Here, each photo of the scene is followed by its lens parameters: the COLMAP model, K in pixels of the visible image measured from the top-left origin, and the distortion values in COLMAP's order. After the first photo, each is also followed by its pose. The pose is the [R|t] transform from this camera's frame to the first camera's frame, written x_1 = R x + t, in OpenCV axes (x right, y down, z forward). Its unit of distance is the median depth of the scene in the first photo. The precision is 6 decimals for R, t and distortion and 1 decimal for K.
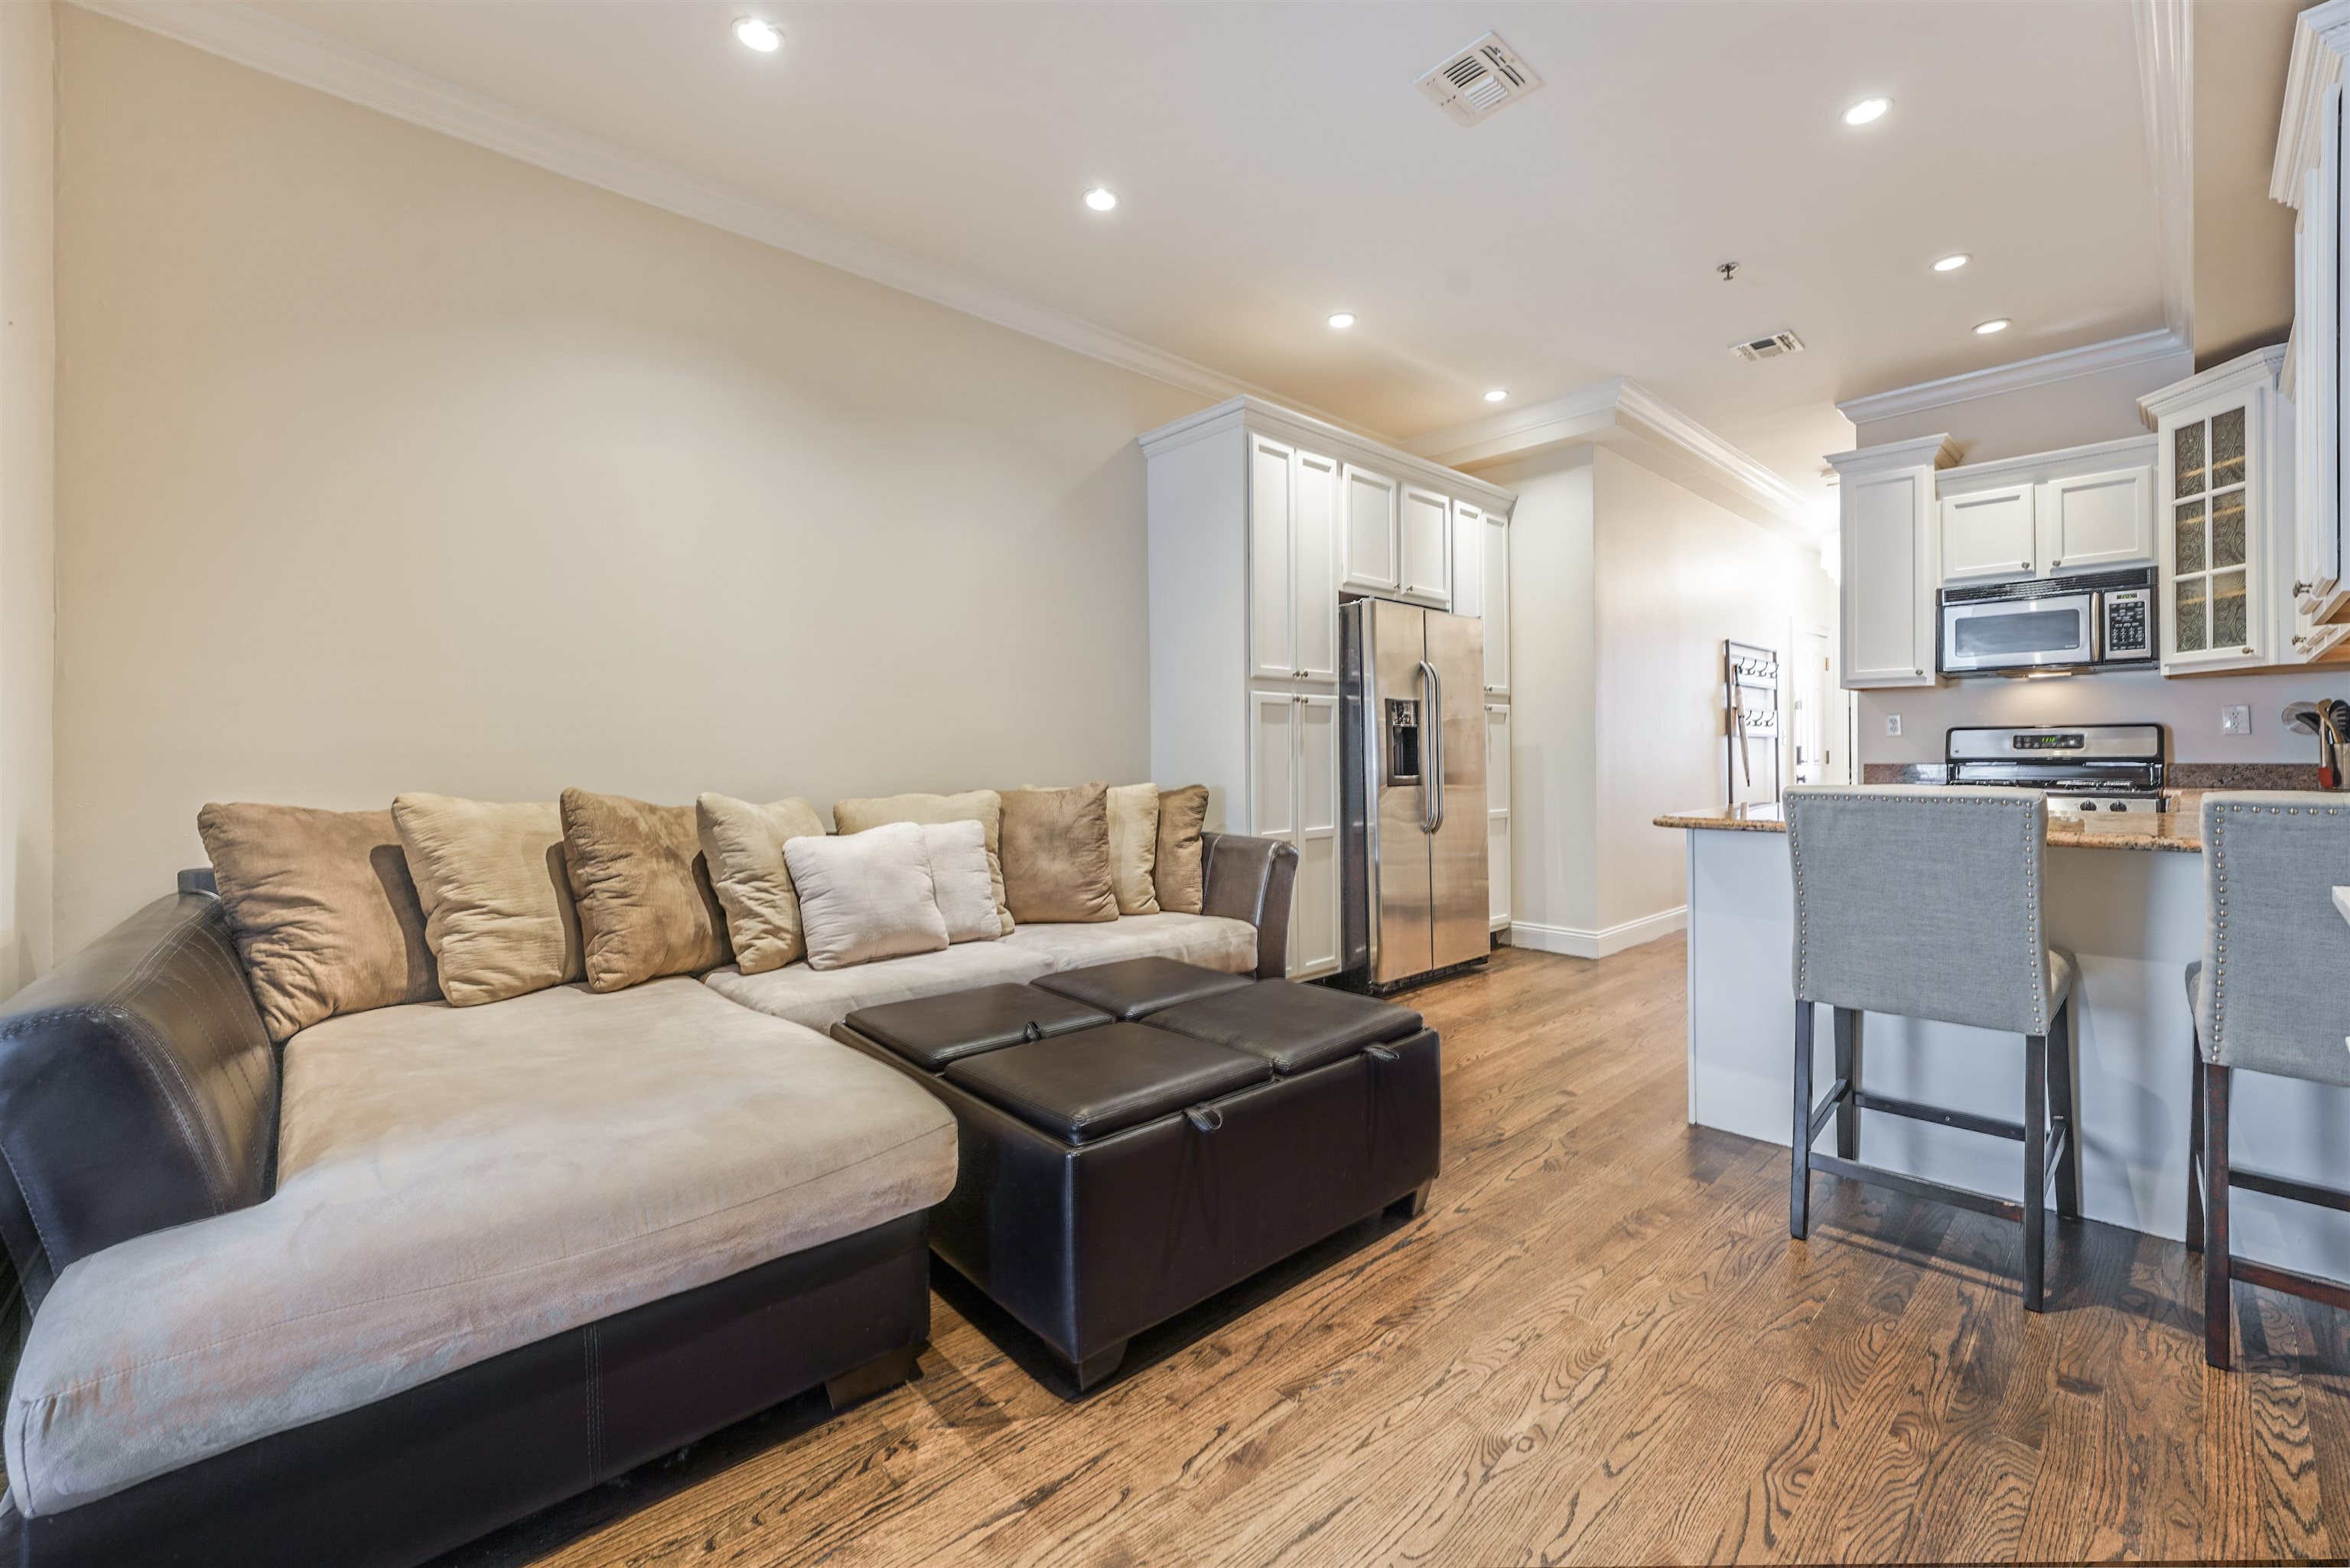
lens RADIAL K [[953.1, 0, 1200.9], [0, 953.1, 757.0], [0, 0, 1]] dist [-0.011556, 0.000420]
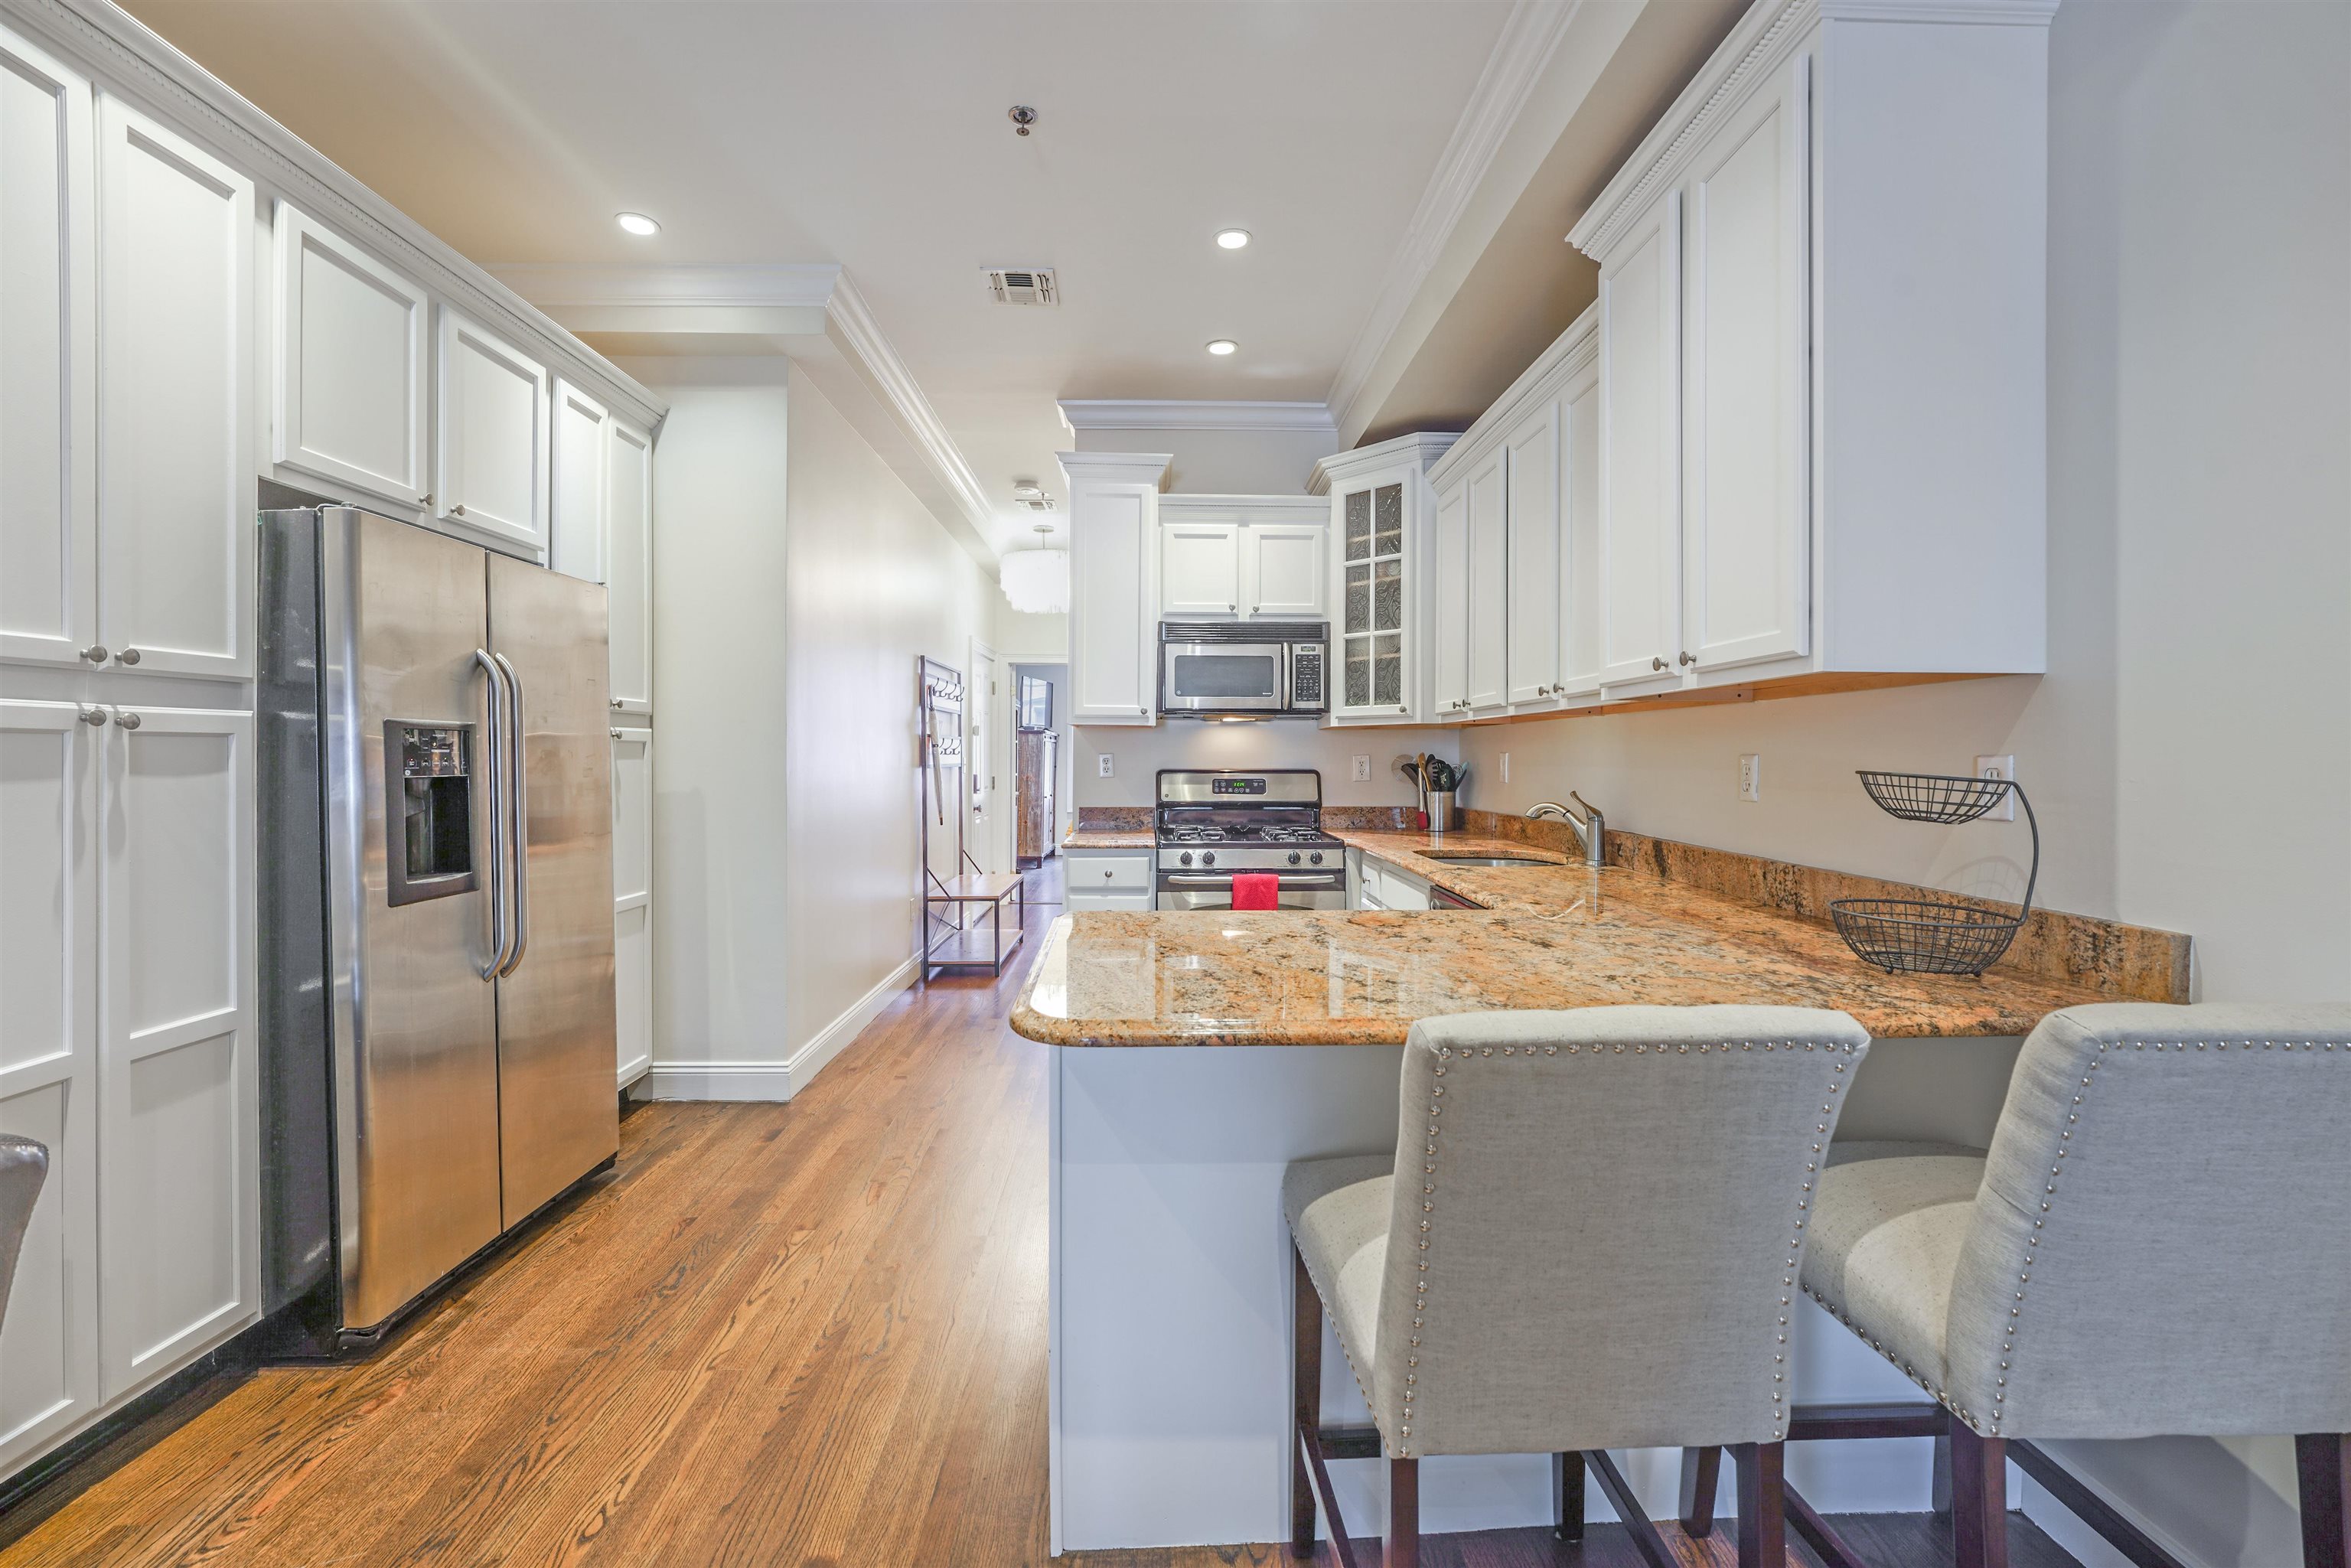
lens RADIAL K [[945.7, 0, 1176.4], [0, 945.7, 758.8], [0, 0, 1]] dist [-0.014757, 0.002987]
pose [[0.666170, 0.005710, 0.745778, 0.110194], [-0.004812, 0.999983, -0.003359, -0.043812], [-0.745784, -0.001351, 0.666186, 0.399826]]
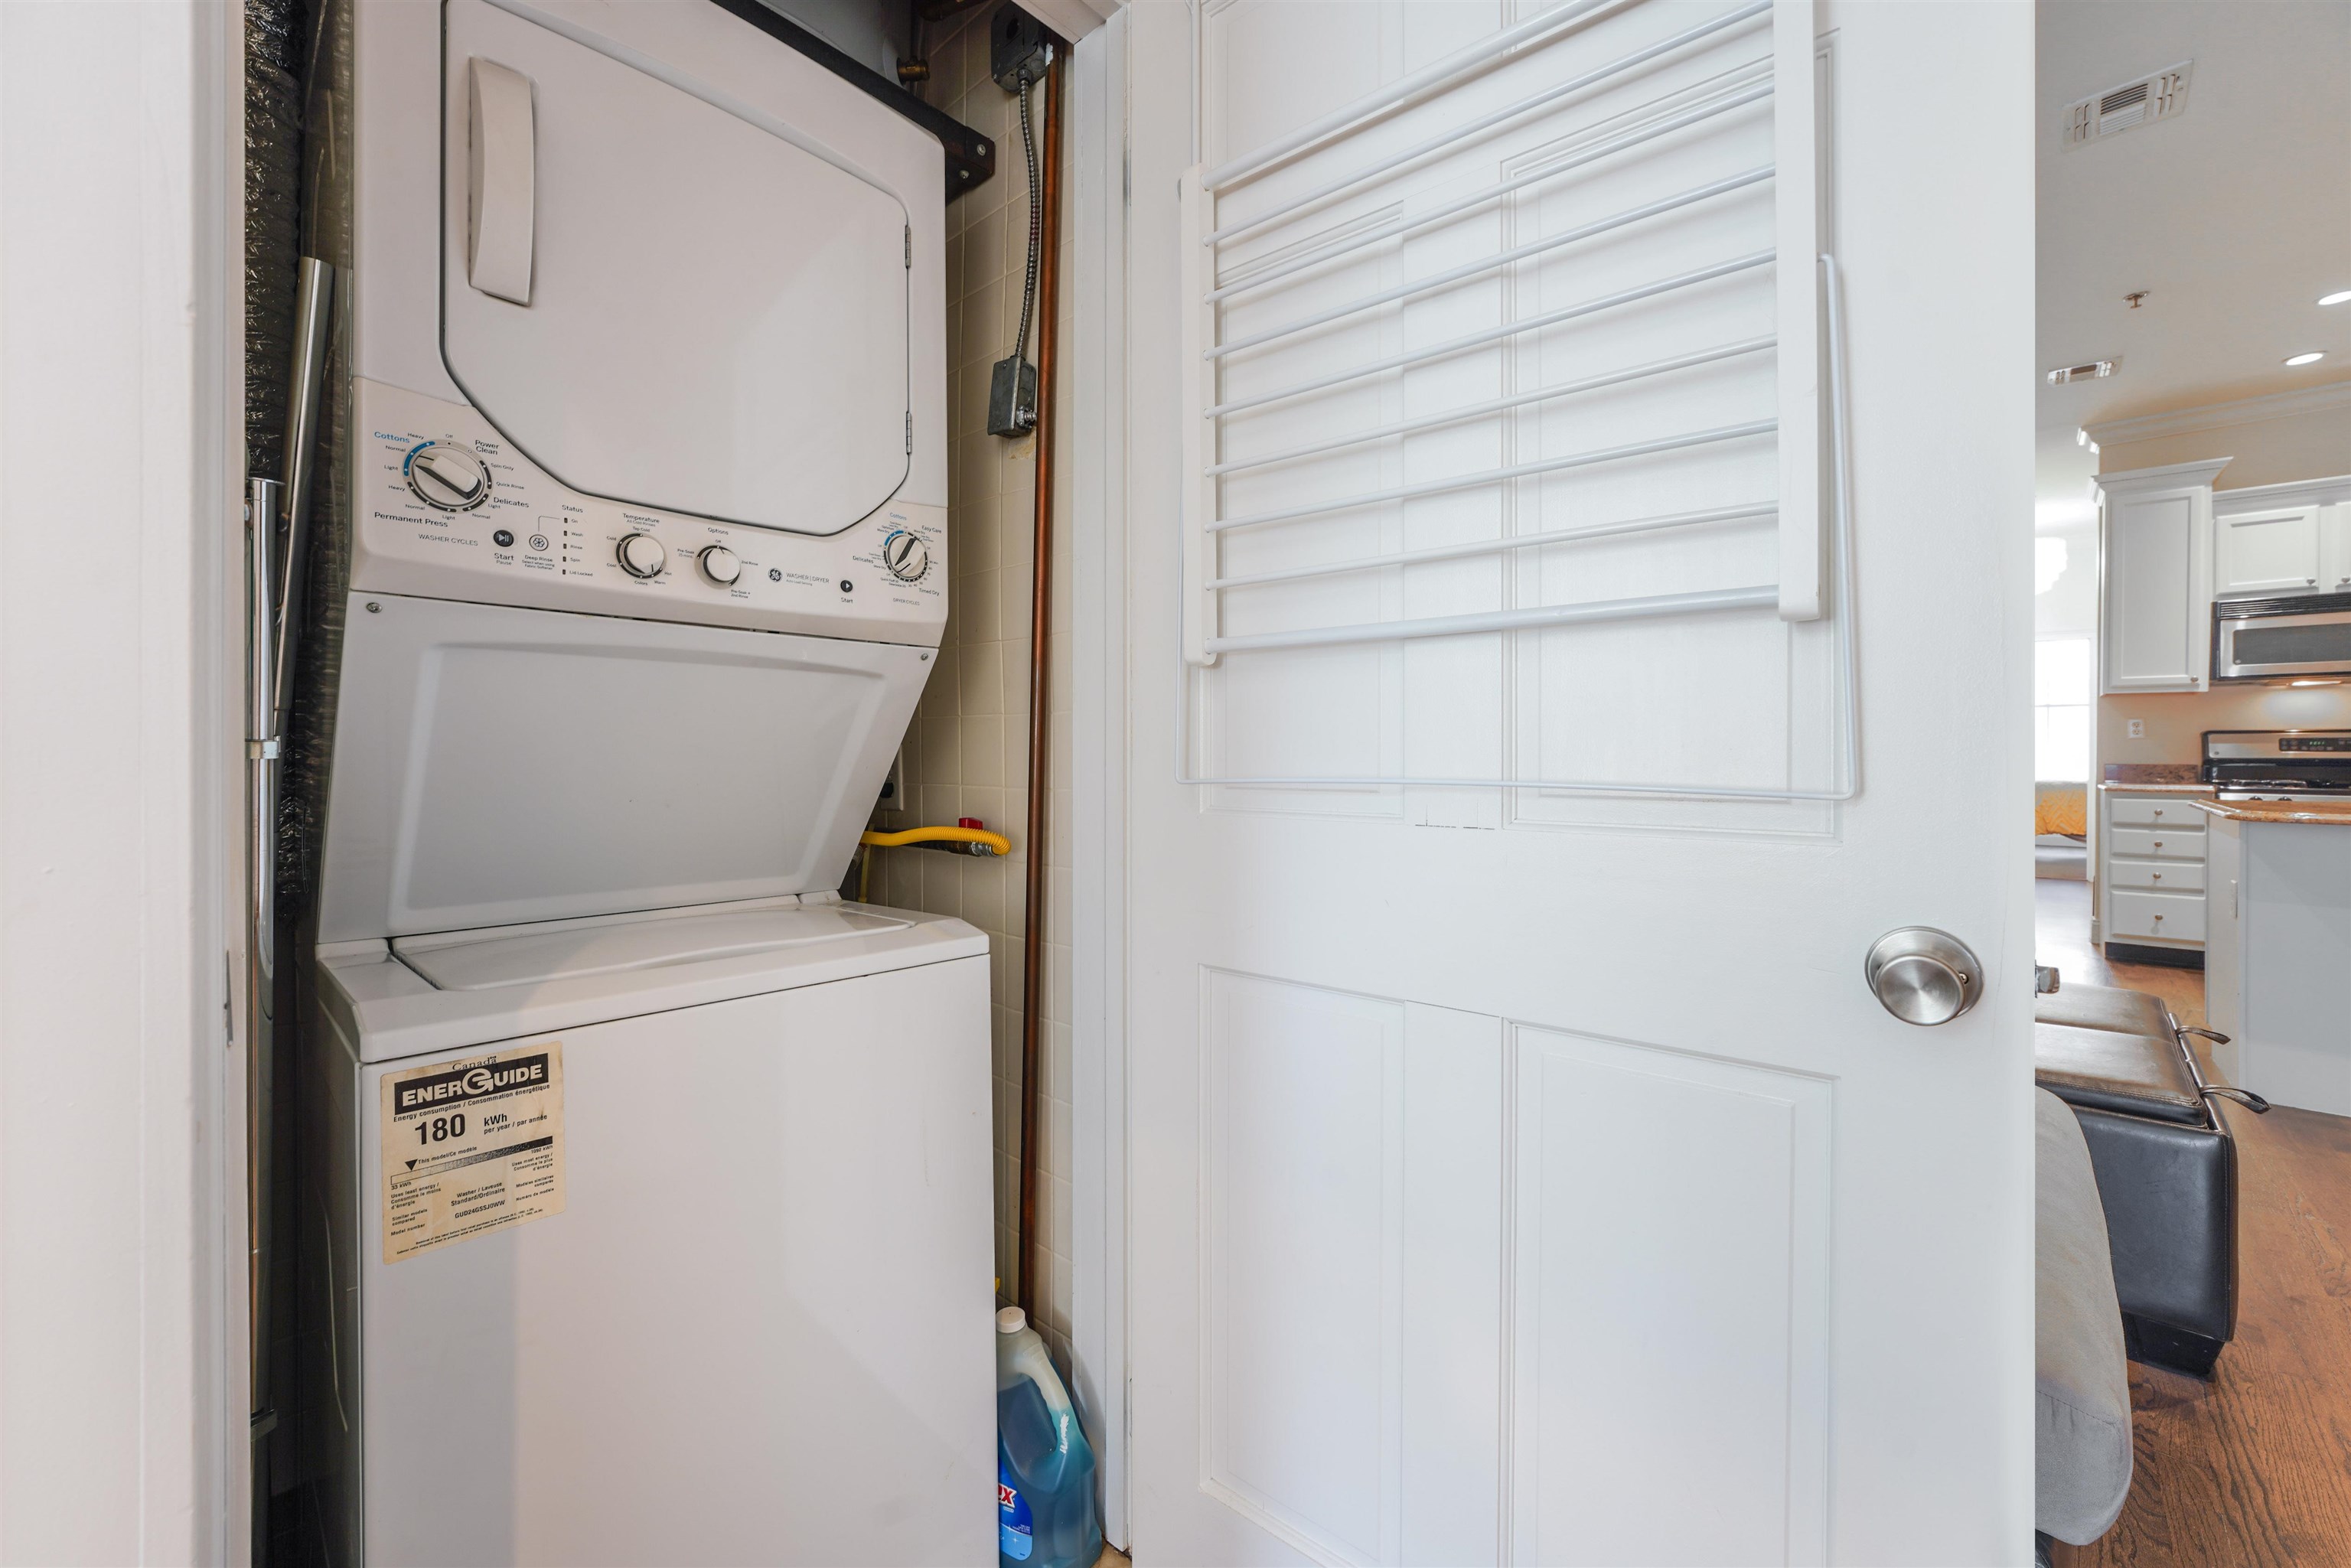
lens RADIAL K [[920.9, 0, 1173.0], [0, 920.9, 762.5], [0, 0, 1]] dist [0.000507, 0.000332]
pose [[0.997953, 0.004456, 0.063788, -0.500922], [-0.004918, 0.999963, 0.007085, 0.003329], [-0.063754, -0.007385, 0.997938, 0.029336]]
